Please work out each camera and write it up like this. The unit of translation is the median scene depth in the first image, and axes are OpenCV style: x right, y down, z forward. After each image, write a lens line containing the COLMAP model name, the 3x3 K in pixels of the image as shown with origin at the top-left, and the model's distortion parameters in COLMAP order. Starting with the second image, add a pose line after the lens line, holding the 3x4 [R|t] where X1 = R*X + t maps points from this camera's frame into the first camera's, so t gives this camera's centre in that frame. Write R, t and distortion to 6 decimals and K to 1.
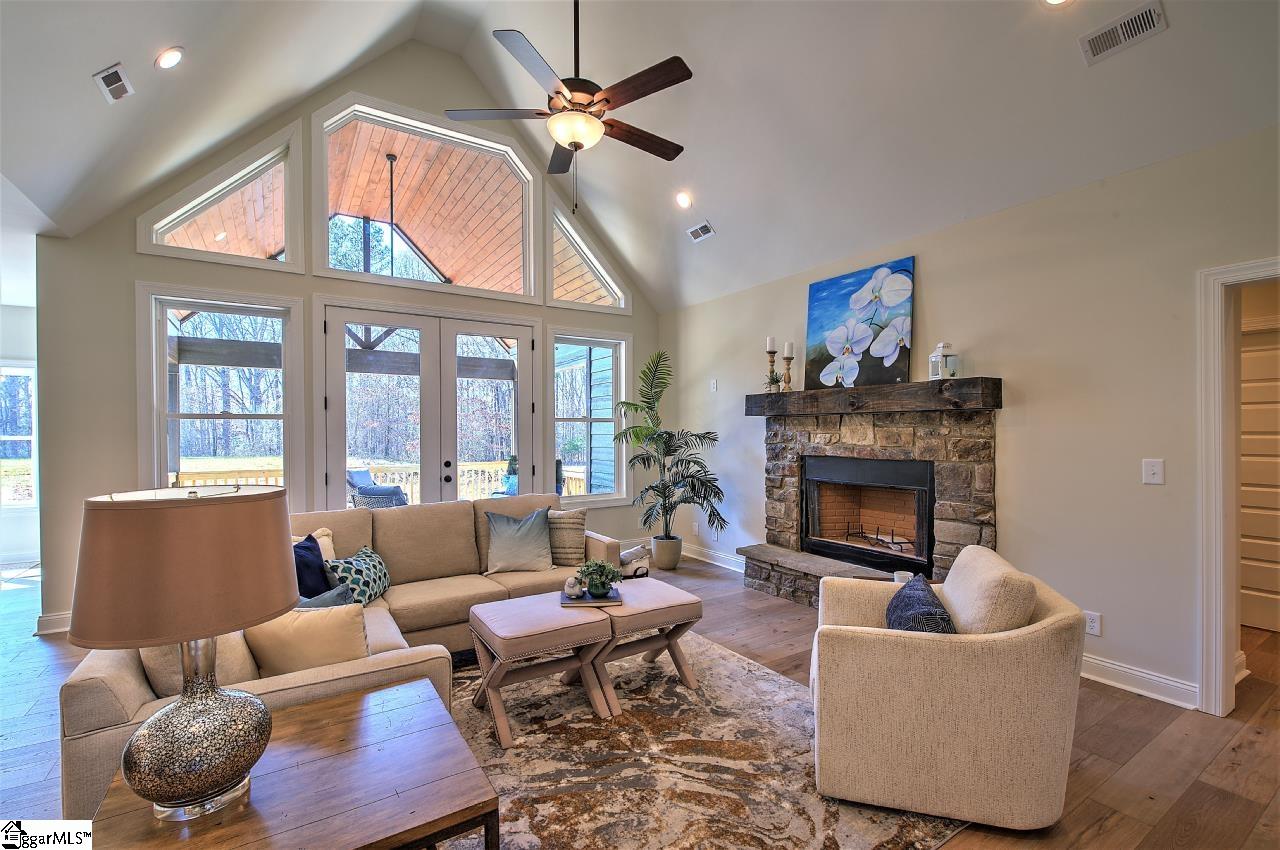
lens RADIAL K [[561.0, 0, 642.0], [0, 561.0, 435.9], [0, 0, 1]] dist [0.002305, -0.003008]
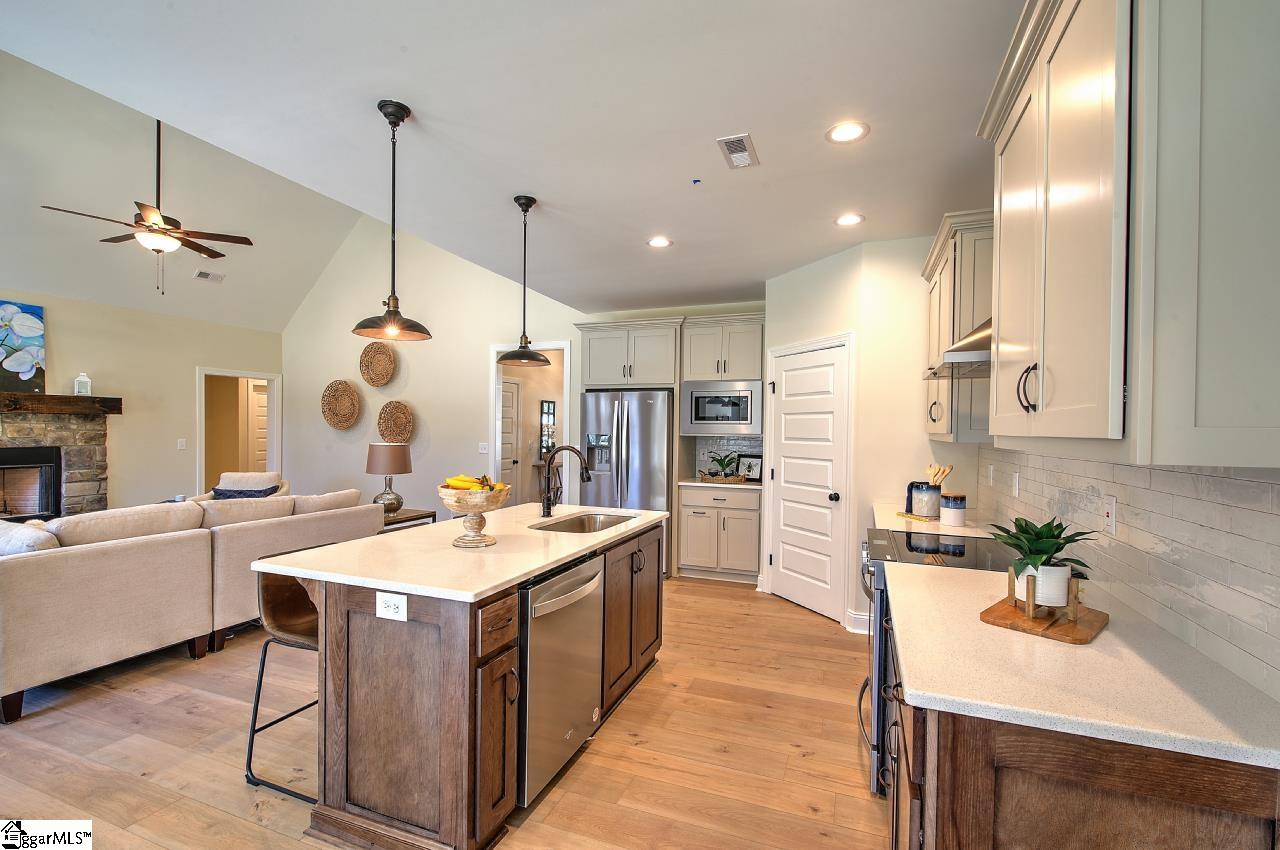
lens RADIAL K [[561.0, 0, 642.0], [0, 561.0, 435.9], [0, 0, 1]] dist [0.002305, -0.003008]
pose [[-0.587670, -0.011648, 0.809017, -1.498562], [-0.001285, 0.999909, 0.013463, -0.005464], [-0.809100, 0.006873, -0.587631, 0.550674]]
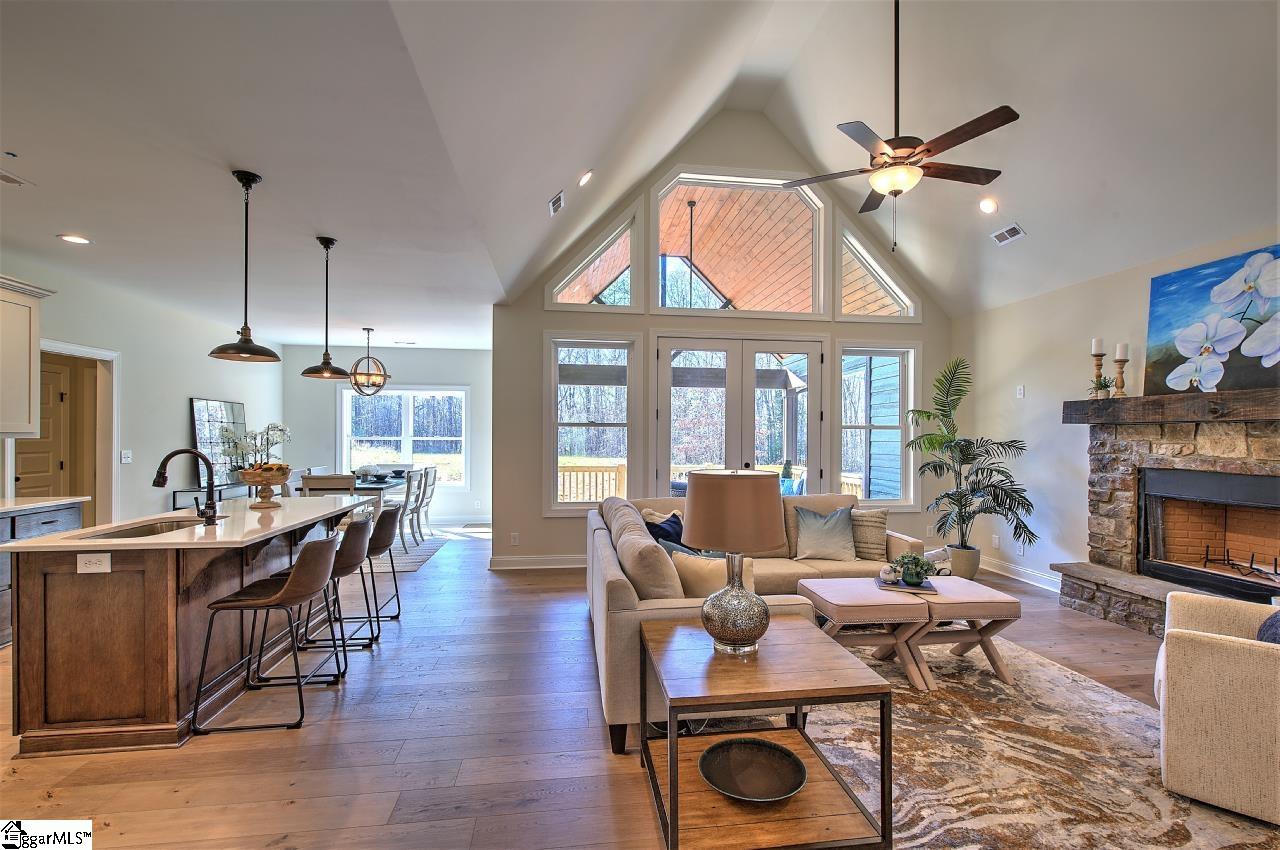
lens RADIAL K [[561.0, 0, 642.0], [0, 561.0, 435.9], [0, 0, 1]] dist [0.002305, -0.003008]
pose [[0.904683, 0.008408, -0.426002, -0.062176], [-0.012626, 0.999895, -0.007078, 0.000185], [0.425898, 0.011782, 0.904694, -0.177747]]
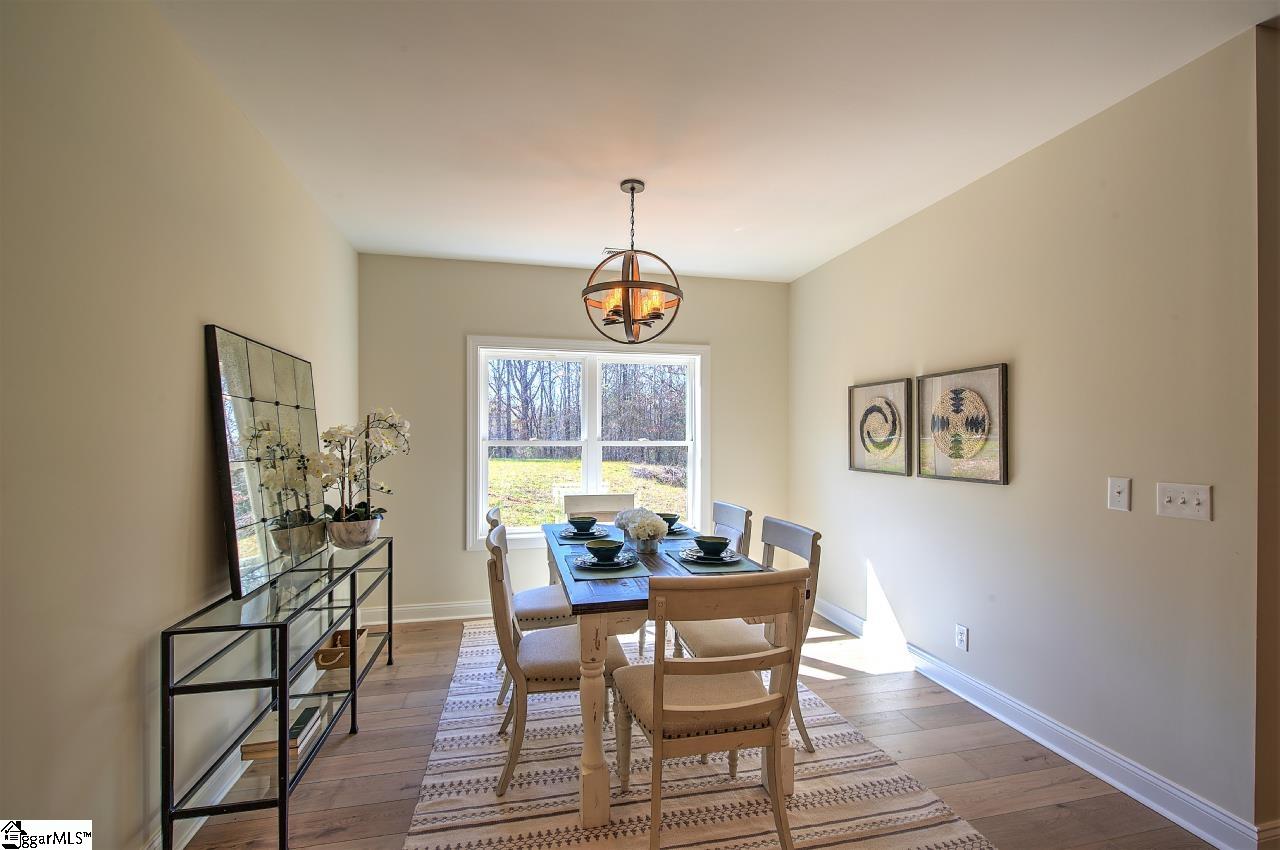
lens RADIAL K [[561.0, 0, 642.0], [0, 561.0, 435.9], [0, 0, 1]] dist [0.002305, -0.003008]
pose [[0.940536, 0.005517, -0.339648, -2.895593], [-0.009993, 0.999885, -0.011429, 0.004894], [0.339546, 0.014143, 0.940483, 1.023619]]
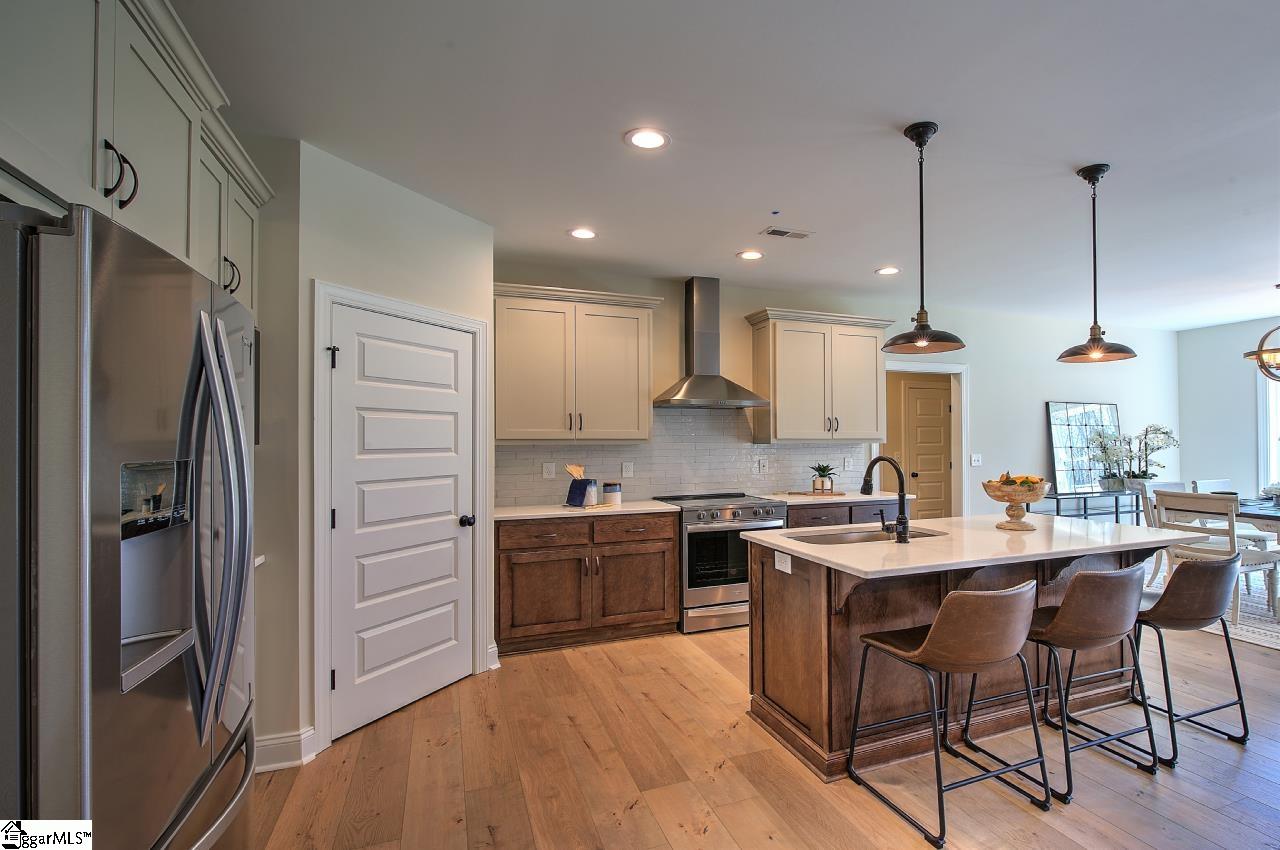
lens RADIAL K [[571.0, 0, 672.4], [0, 571.0, 435.2], [0, 0, 1]] dist [-0.002183, -0.000592]
pose [[-0.194644, -0.003472, -0.980868, -0.195547], [-0.003583, 0.999990, -0.002829, -0.003301], [0.980867, 0.002964, -0.194654, 0.145434]]
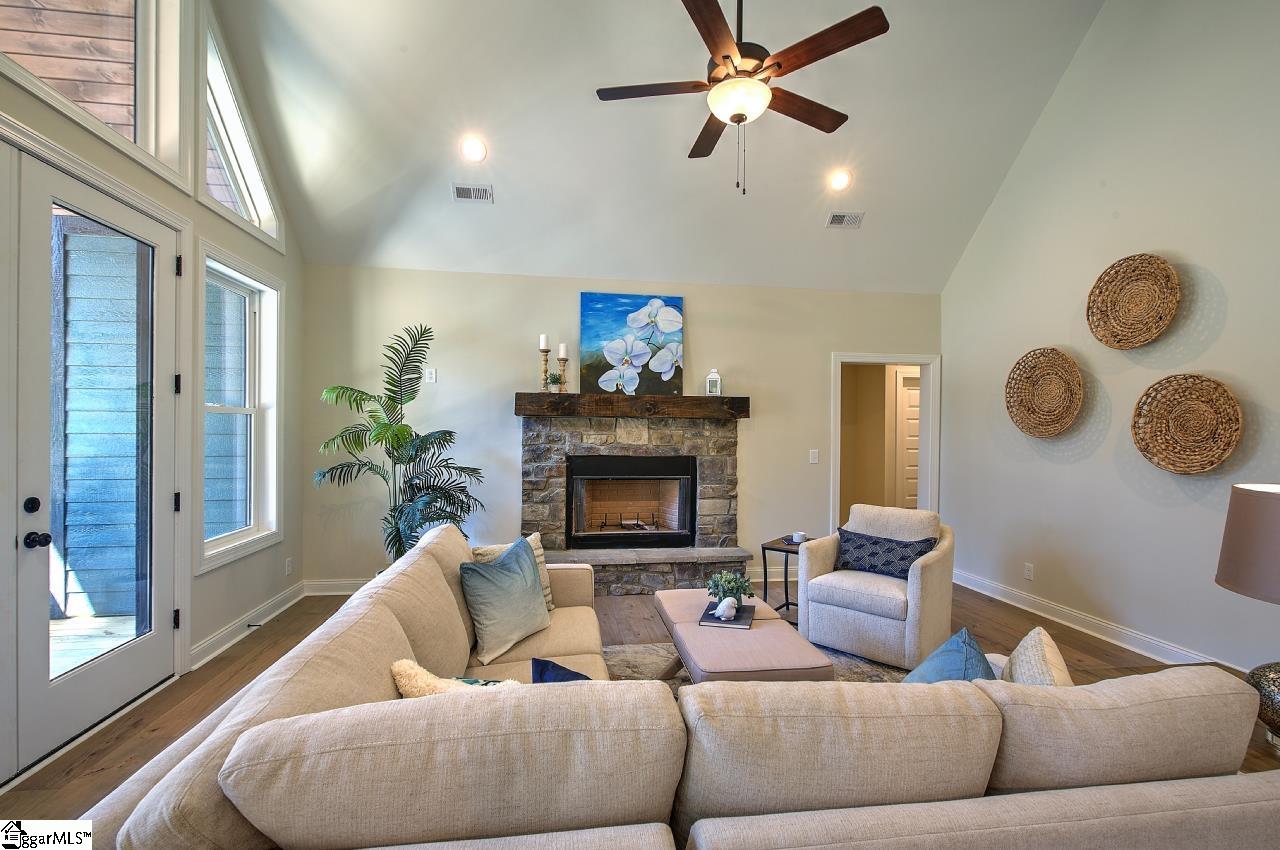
lens RADIAL K [[561.0, 0, 642.0], [0, 561.0, 435.9], [0, 0, 1]] dist [0.002305, -0.003008]
pose [[0.410876, -0.000383, 0.911691, -0.672565], [-0.001865, 0.999997, 0.001260, -0.003493], [-0.911689, -0.002218, 0.410874, 0.512659]]
